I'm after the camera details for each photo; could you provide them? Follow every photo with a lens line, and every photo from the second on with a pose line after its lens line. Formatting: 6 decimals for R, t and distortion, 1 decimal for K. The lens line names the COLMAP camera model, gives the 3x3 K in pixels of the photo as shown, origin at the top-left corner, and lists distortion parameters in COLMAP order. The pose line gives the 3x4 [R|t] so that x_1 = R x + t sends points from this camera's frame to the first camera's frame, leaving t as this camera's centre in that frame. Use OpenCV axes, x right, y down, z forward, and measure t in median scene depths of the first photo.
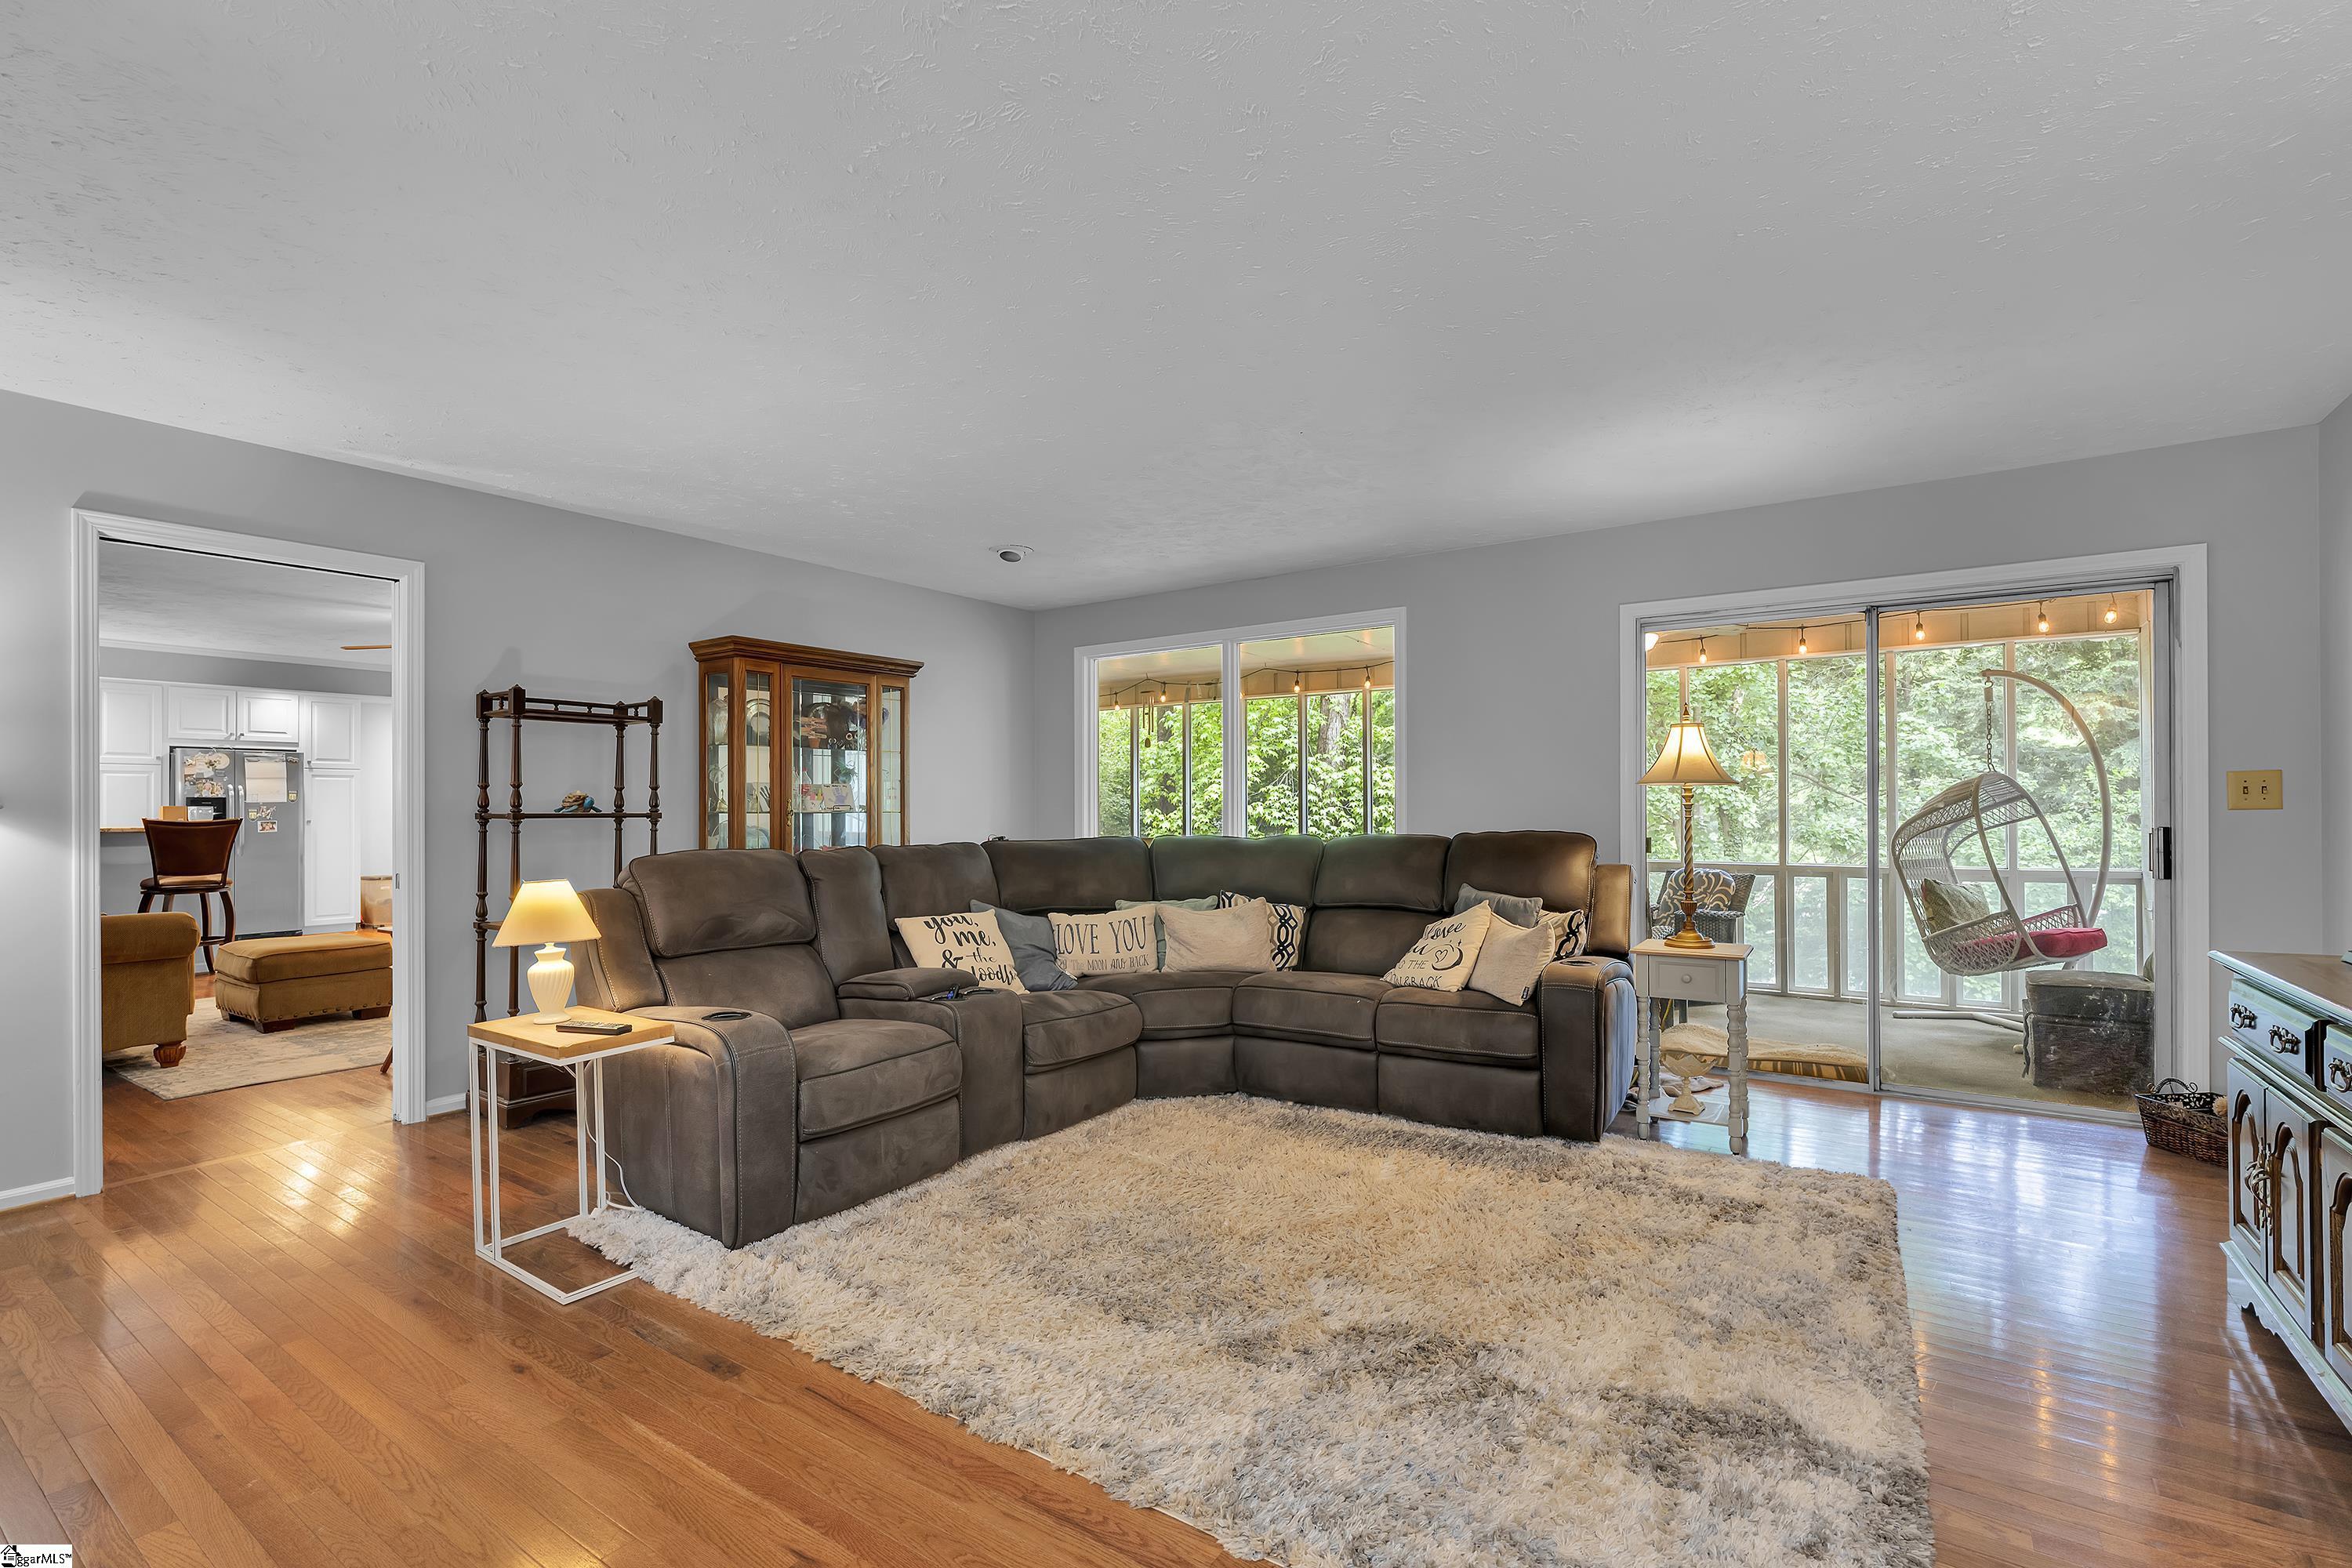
lens RADIAL K [[1049.0, 0, 1167.3], [0, 1049.0, 799.6], [0, 0, 1]] dist [-0.016698, 0.000269]
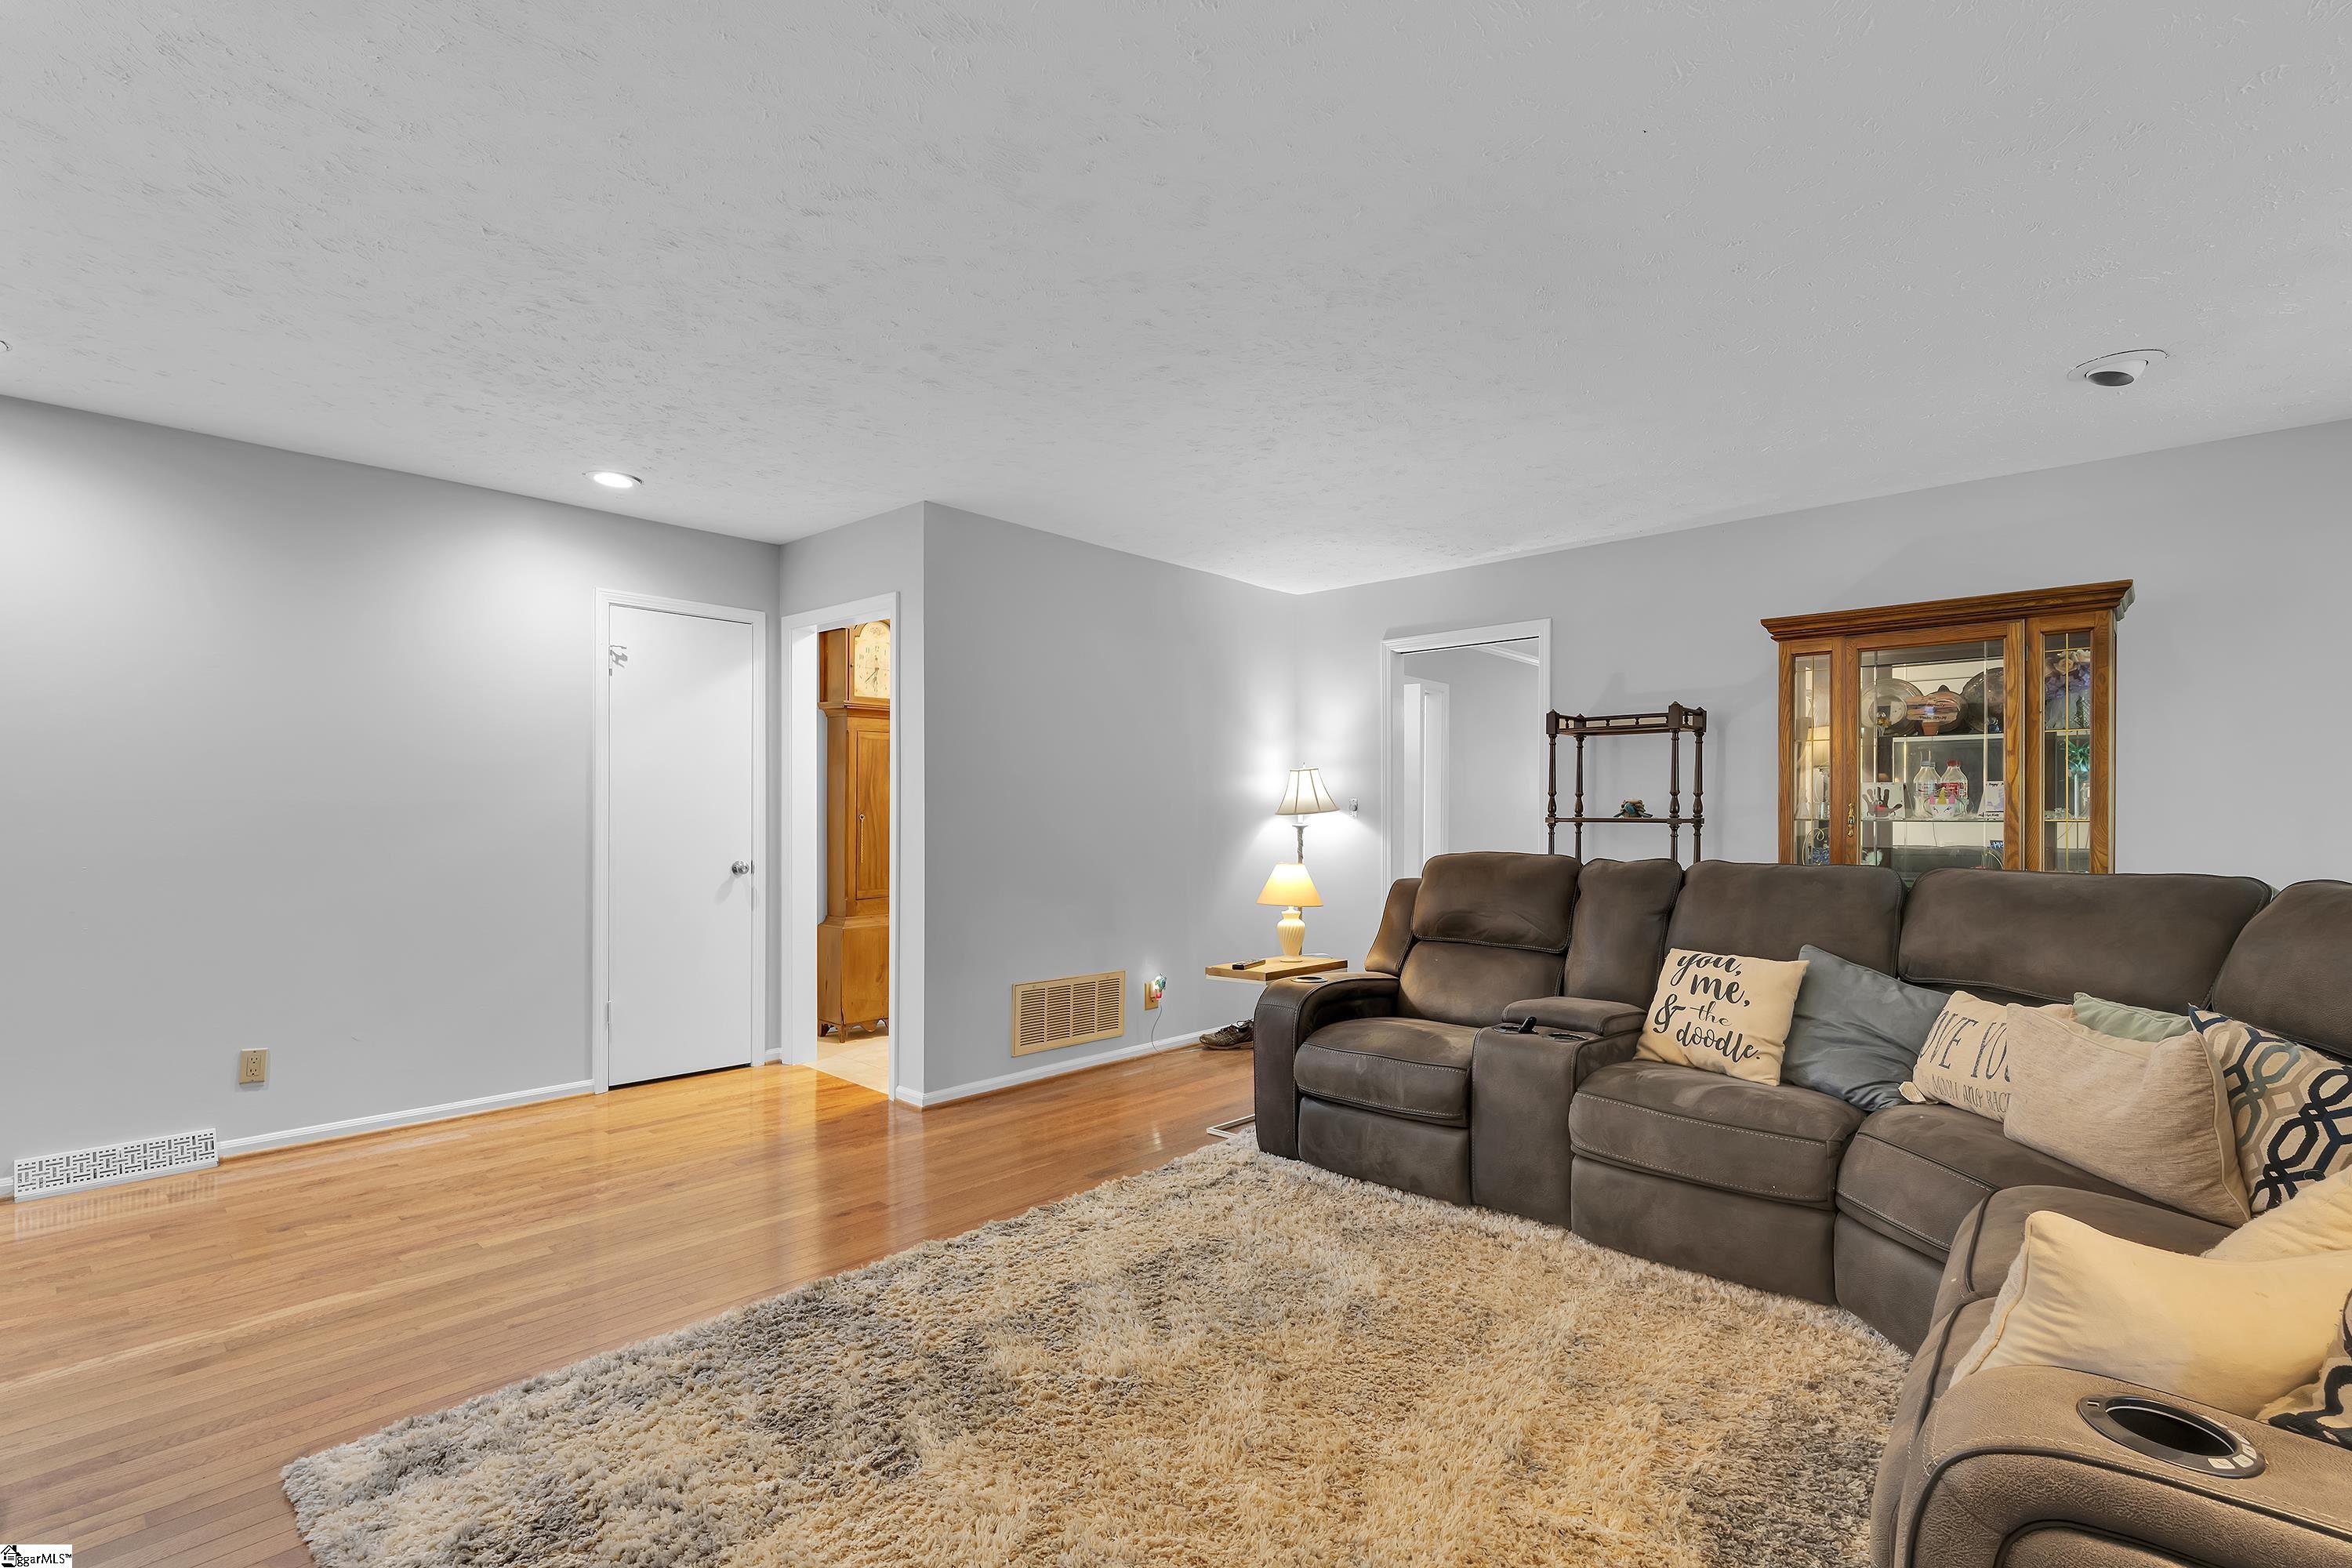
lens RADIAL K [[1049.0, 0, 1170.9], [0, 1049.0, 799.4], [0, 0, 1]] dist [-0.016698, 0.000269]
pose [[-0.128125, -0.011752, -0.991688, 0.595015], [0.004642, 0.999912, -0.012449, 0.005224], [0.991747, -0.006199, -0.128060, 0.697973]]
